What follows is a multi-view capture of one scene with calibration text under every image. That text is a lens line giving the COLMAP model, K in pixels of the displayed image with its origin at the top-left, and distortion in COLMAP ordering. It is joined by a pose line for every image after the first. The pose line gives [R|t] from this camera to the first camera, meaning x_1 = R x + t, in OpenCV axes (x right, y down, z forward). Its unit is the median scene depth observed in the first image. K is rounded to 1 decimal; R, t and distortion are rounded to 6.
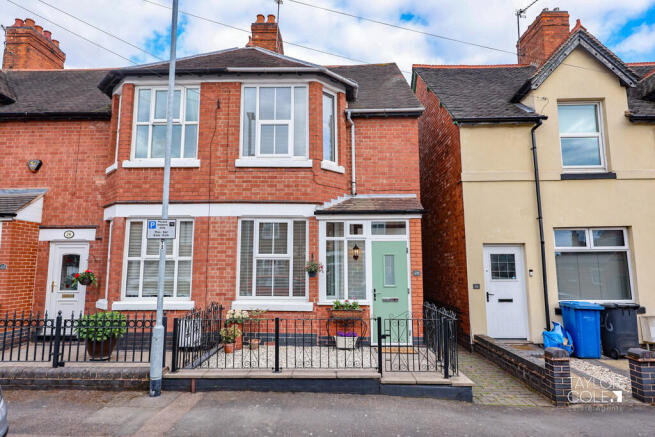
lens RADIAL K [[393.9, 0, 329.0], [0, 393.9, 216.9], [0, 0, 1]] dist [-0.023157, -0.000048]
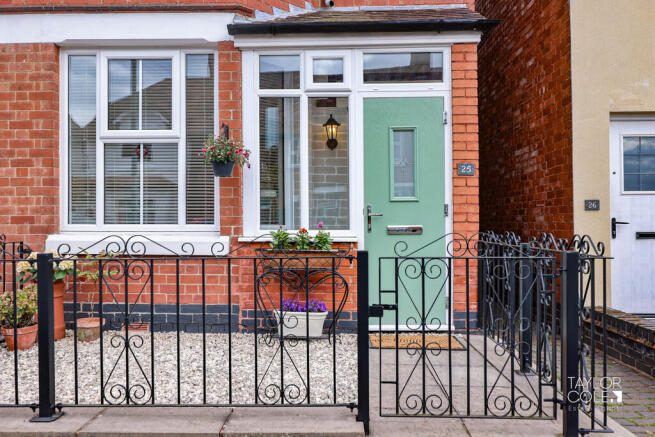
lens RADIAL K [[547.6, 0, 326.6], [0, 547.6, 219.5], [0, 0, 1]] dist [-0.013144, 0.003592]
pose [[0.999993, -0.003852, -0.000032, 0.067749], [0.003824, 0.991754, 0.128102, 0.118262], [-0.000461, -0.128101, 0.991761, 0.385866]]
